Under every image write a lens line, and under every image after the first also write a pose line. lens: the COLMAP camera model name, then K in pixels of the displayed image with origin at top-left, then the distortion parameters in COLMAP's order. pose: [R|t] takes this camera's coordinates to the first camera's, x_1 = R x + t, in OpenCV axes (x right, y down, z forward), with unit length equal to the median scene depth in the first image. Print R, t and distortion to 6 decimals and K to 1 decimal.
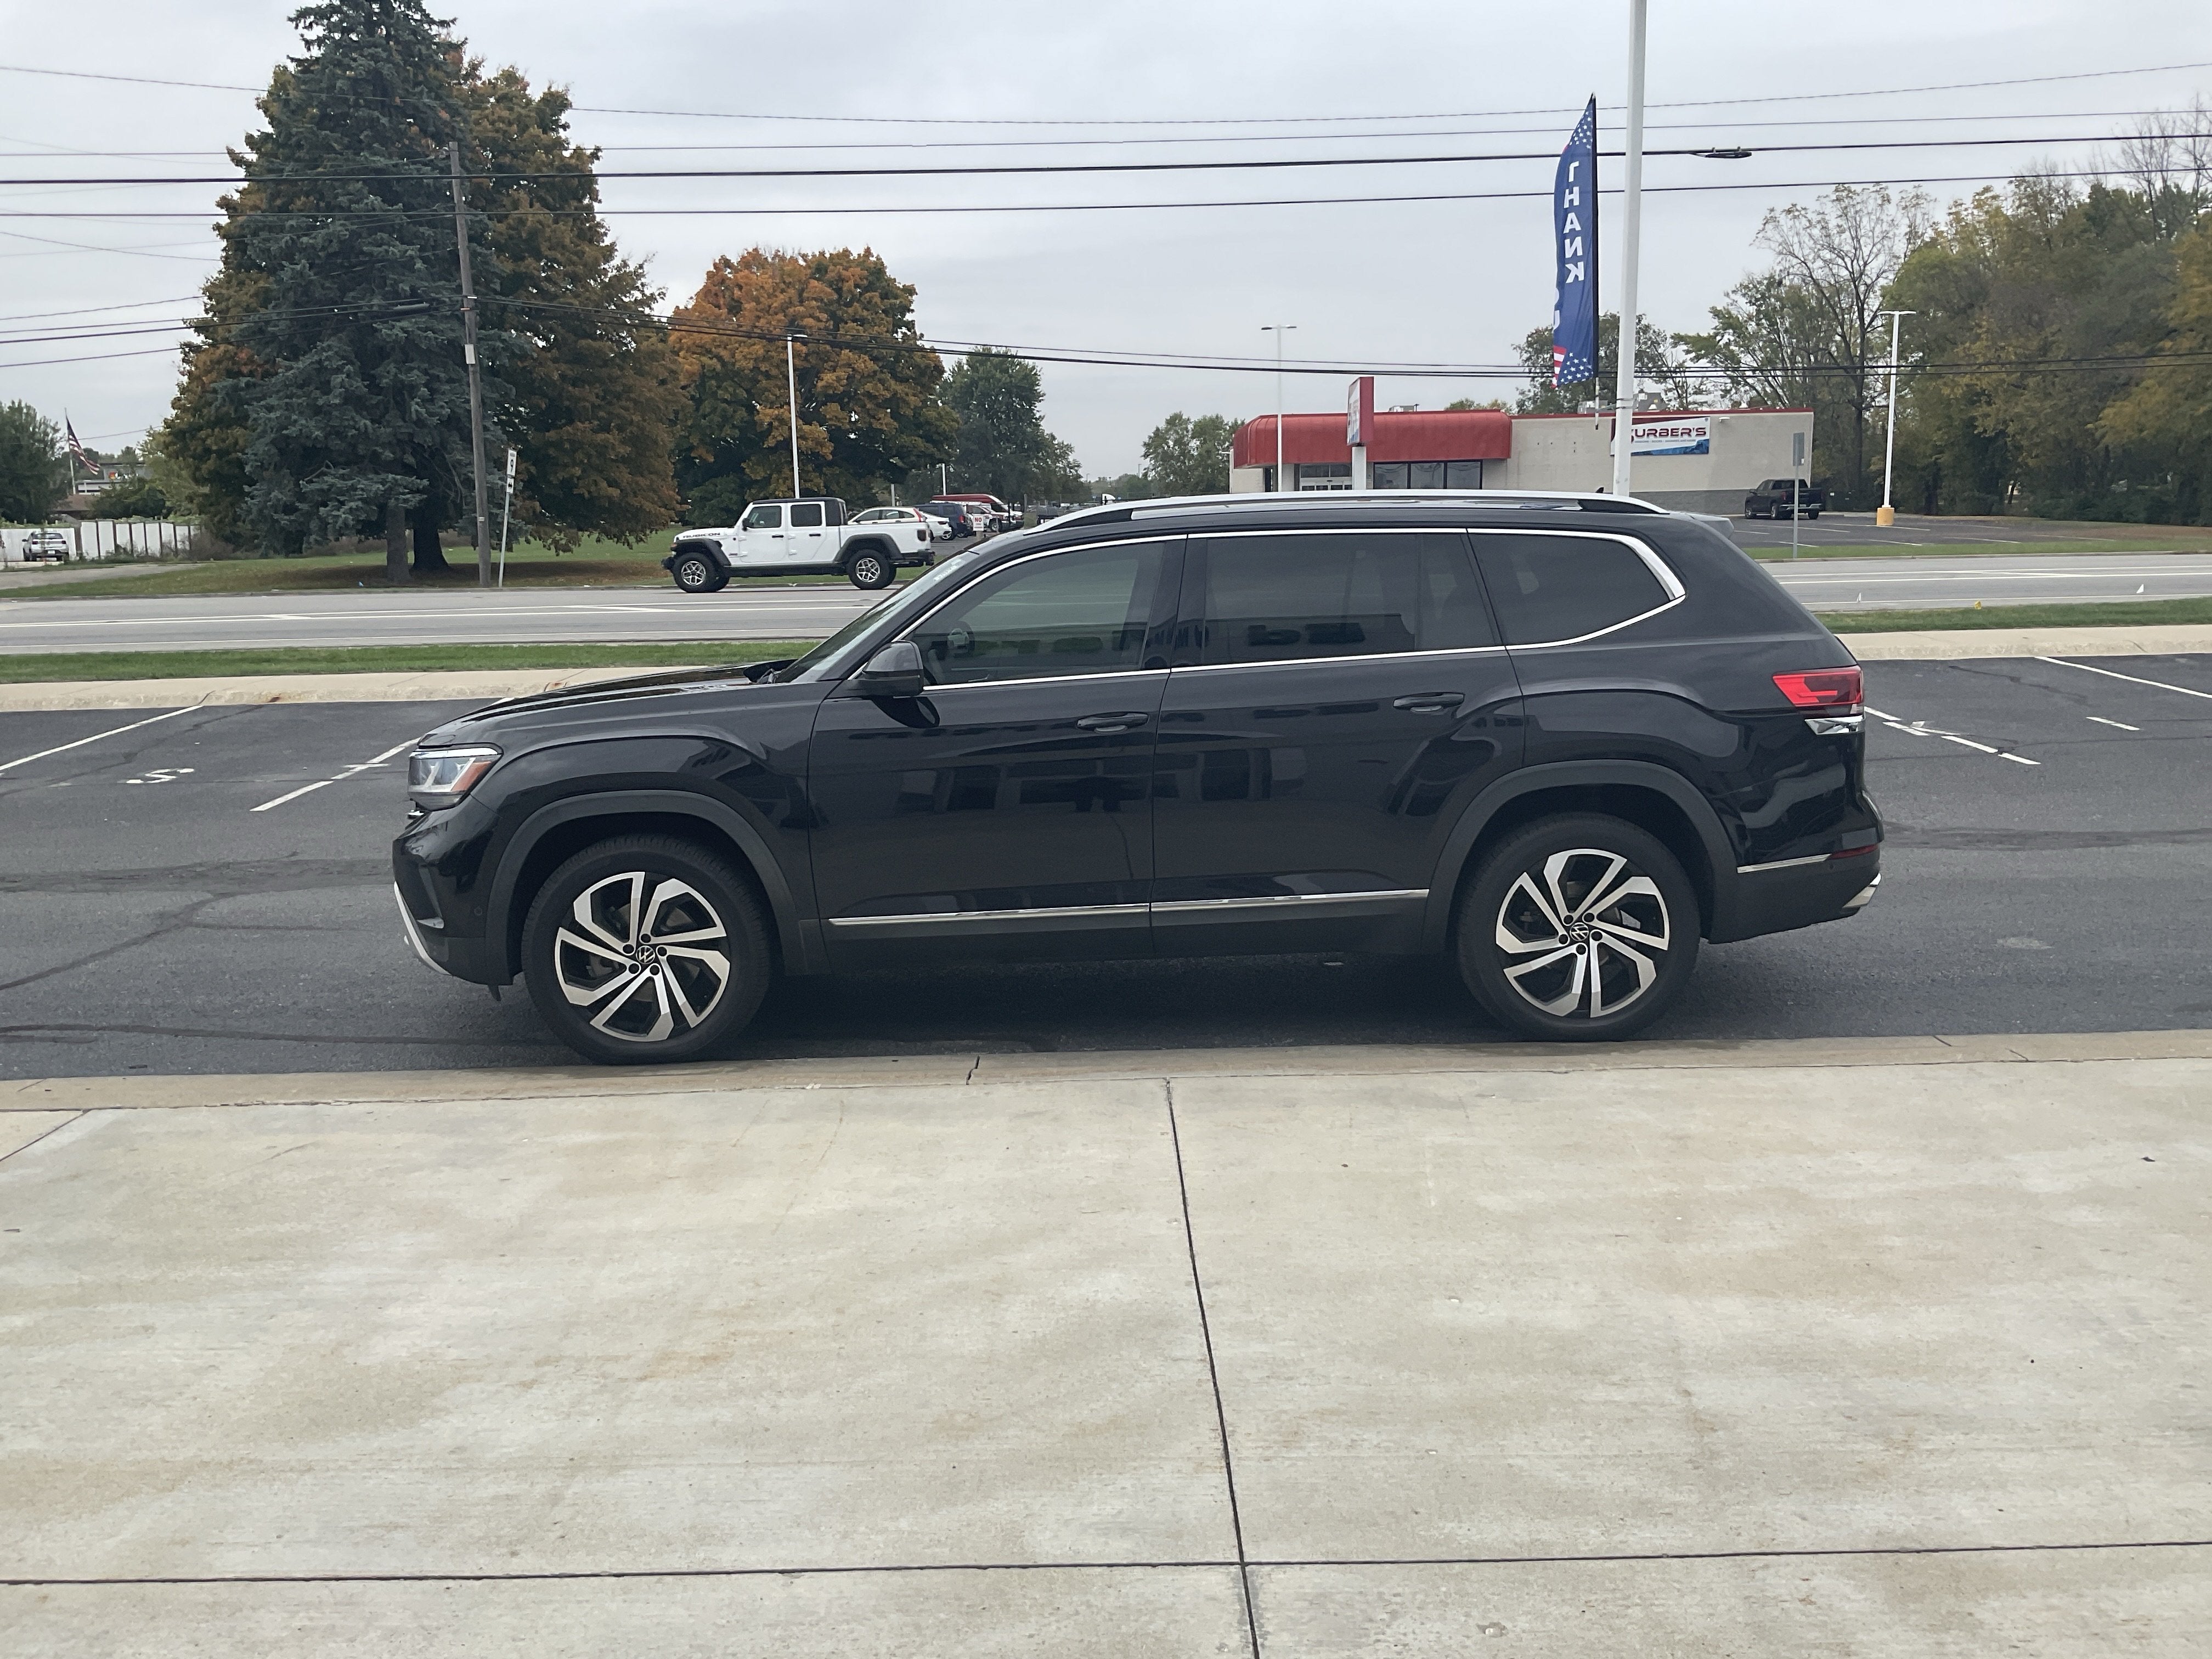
lens RADIAL K [[1819.7, 0, 1103.0], [0, 1819.7, 860.8], [0, 0, 1]] dist [0.090655, -0.188634]
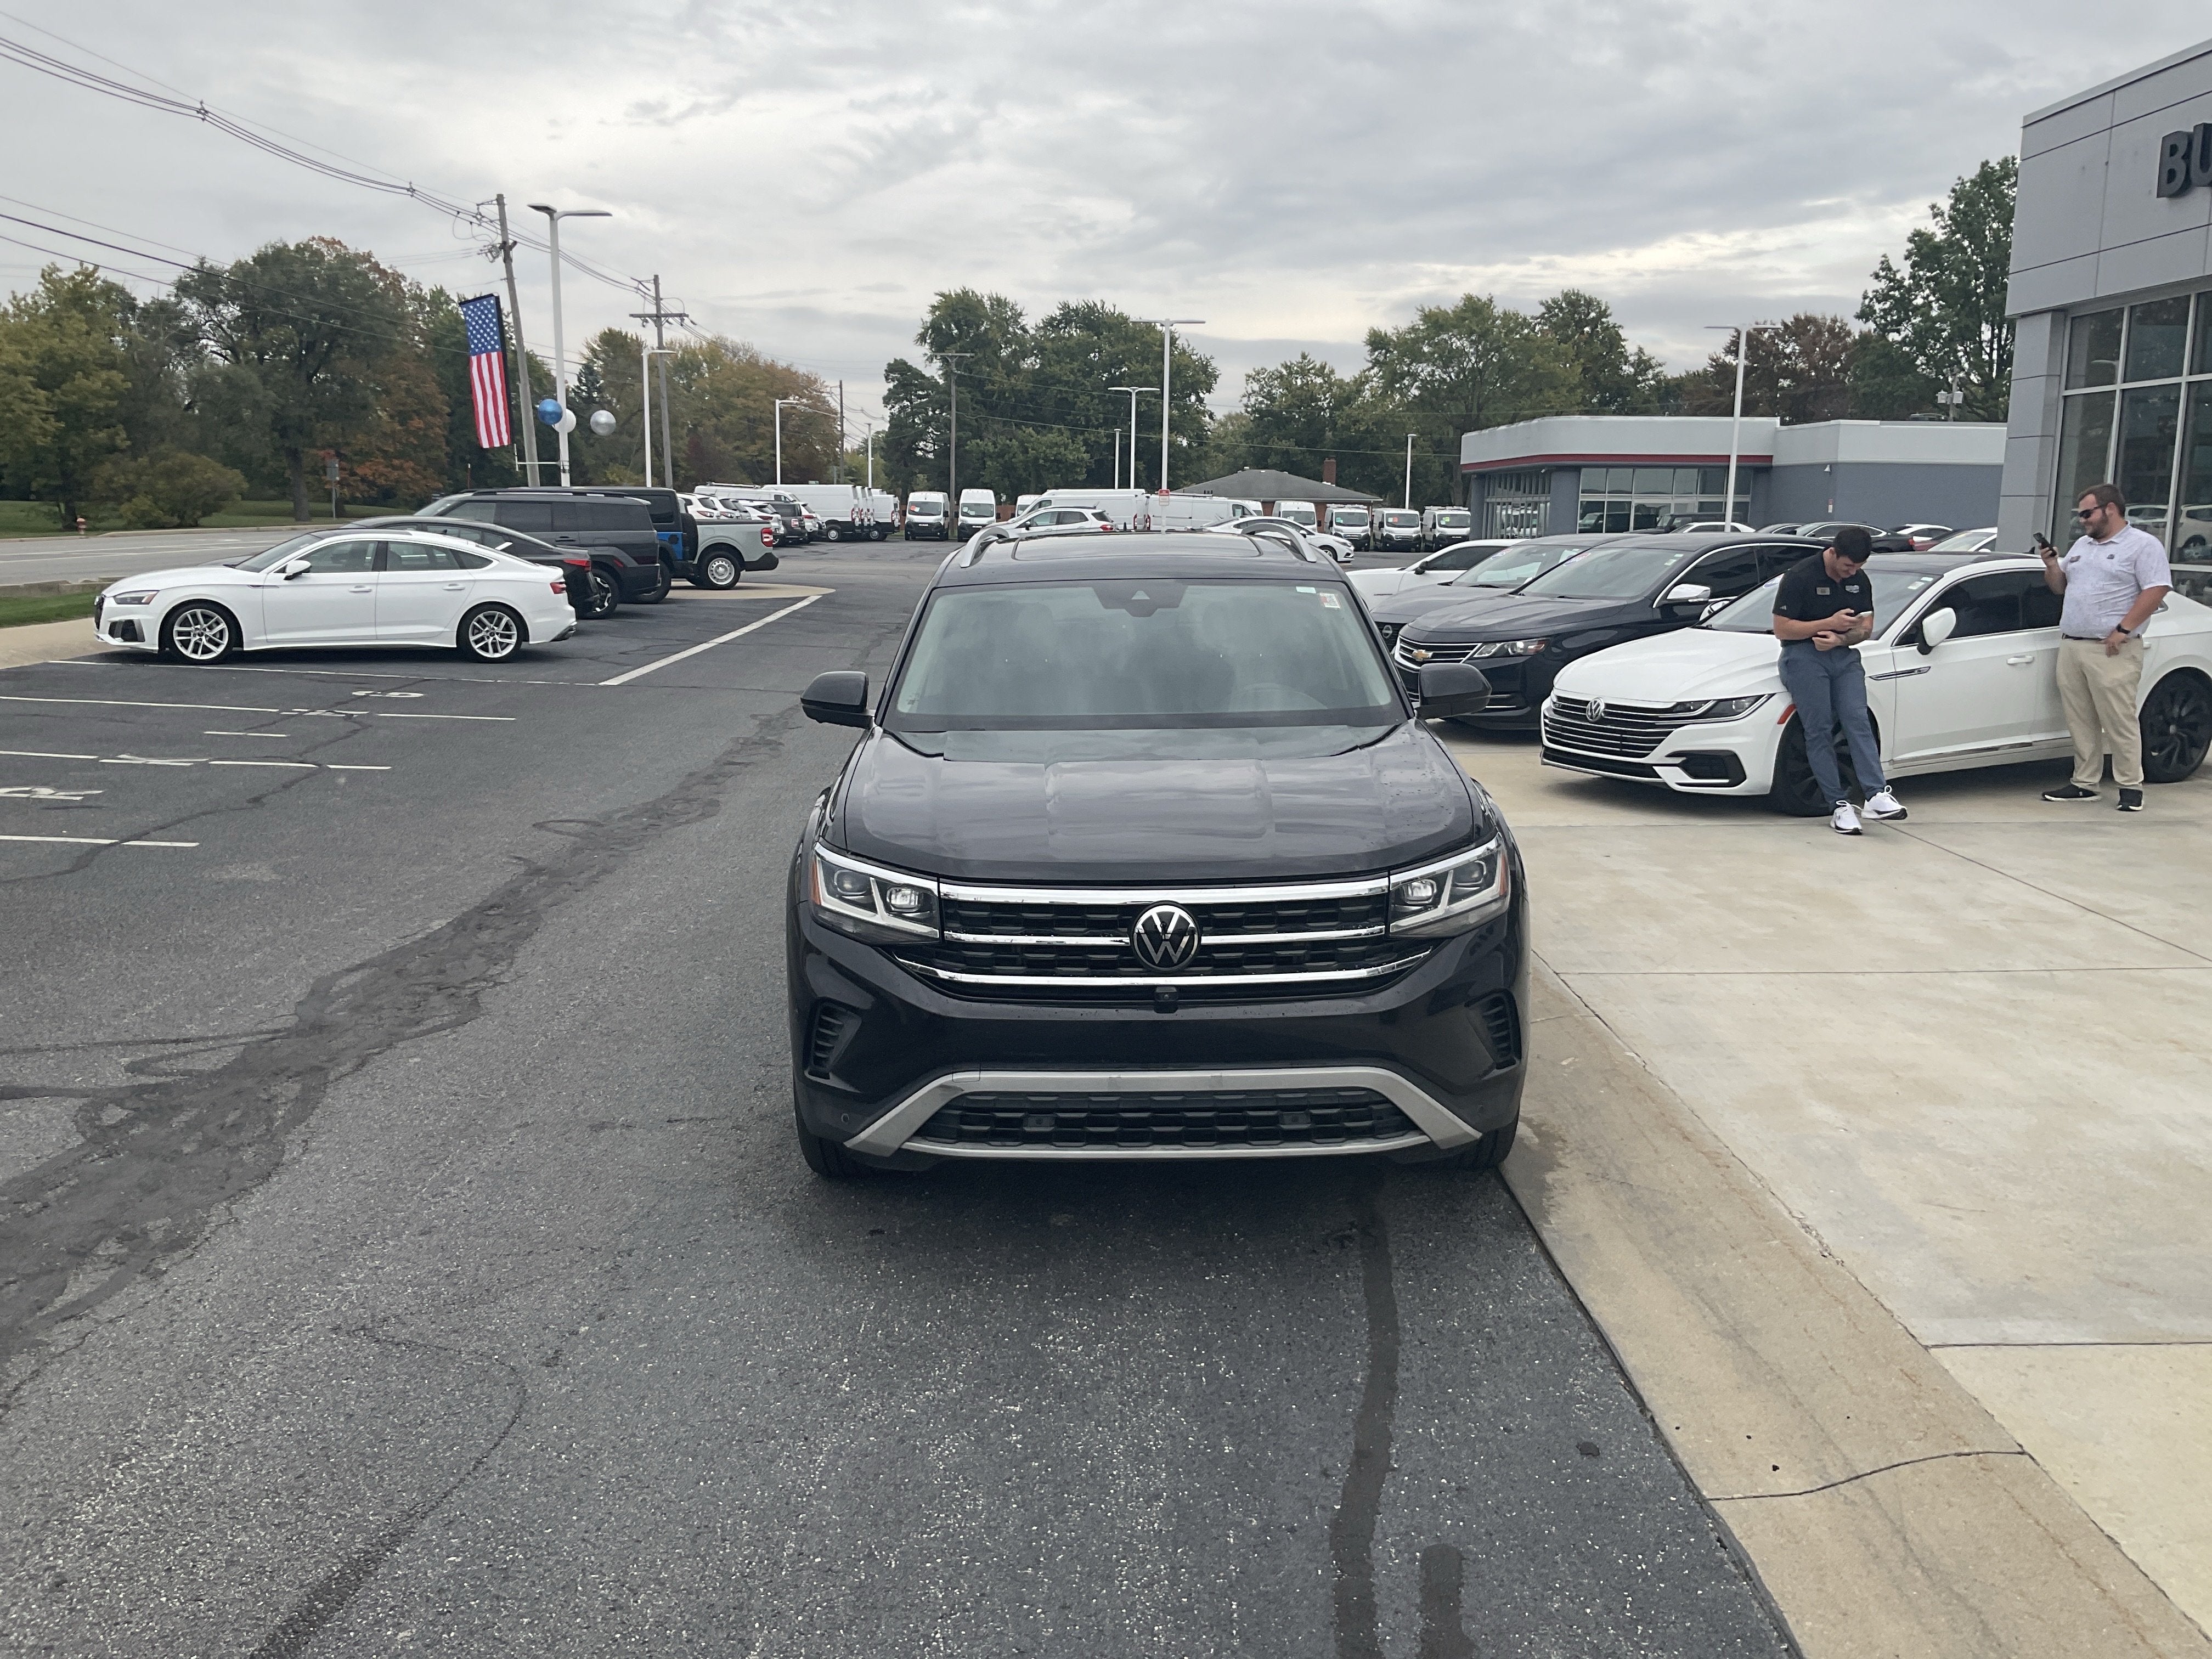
lens RADIAL K [[1819.7, 0, 1103.0], [0, 1819.7, 860.8], [0, 0, 1]] dist [0.090655, -0.188634]
pose [[0.005763, -0.170562, 0.985330, -0.349674], [0.177626, 0.969852, 0.166844, -0.066210], [-0.984081, 0.174059, 0.035886, 0.352694]]
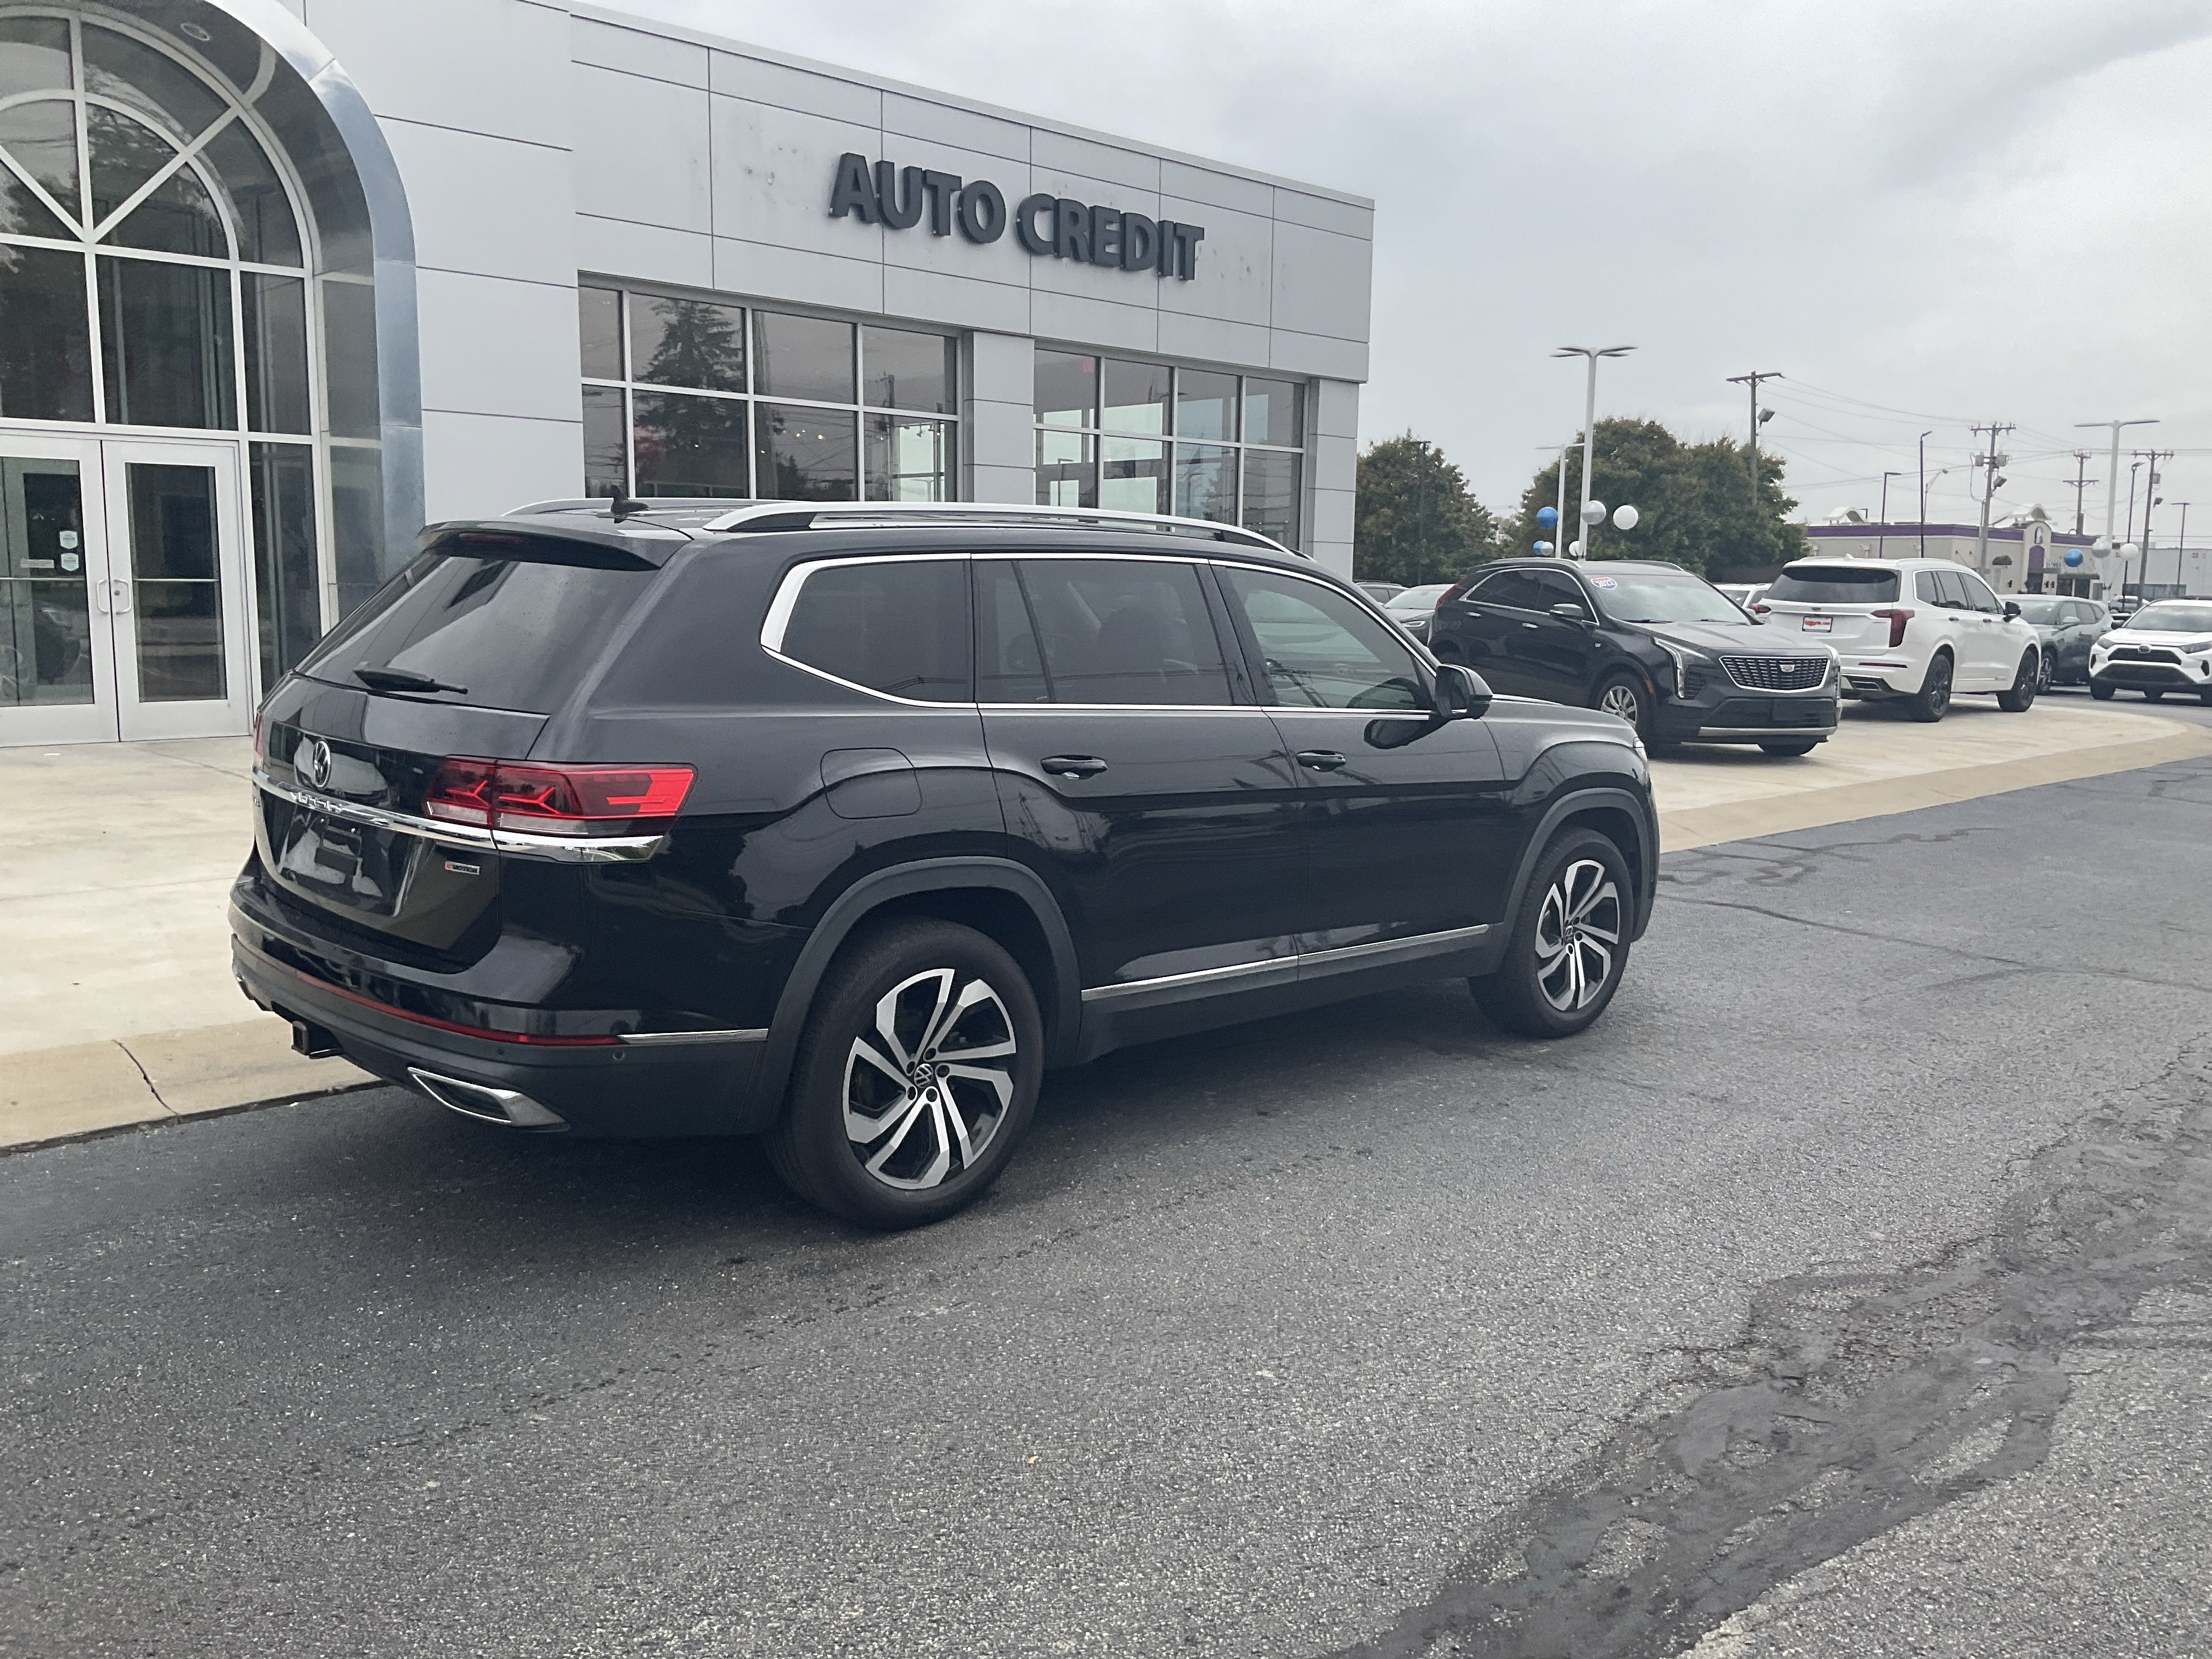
lens RADIAL K [[1805.4, 0, 1089.1], [0, 1805.4, 876.9], [0, 0, 1]] dist [0.123722, -0.257172]
pose [[-0.728915, 0.117208, -0.674496, 0.222257], [-0.131483, 0.942926, 0.305944, -0.105437], [0.671859, 0.311693, -0.671903, 0.578188]]
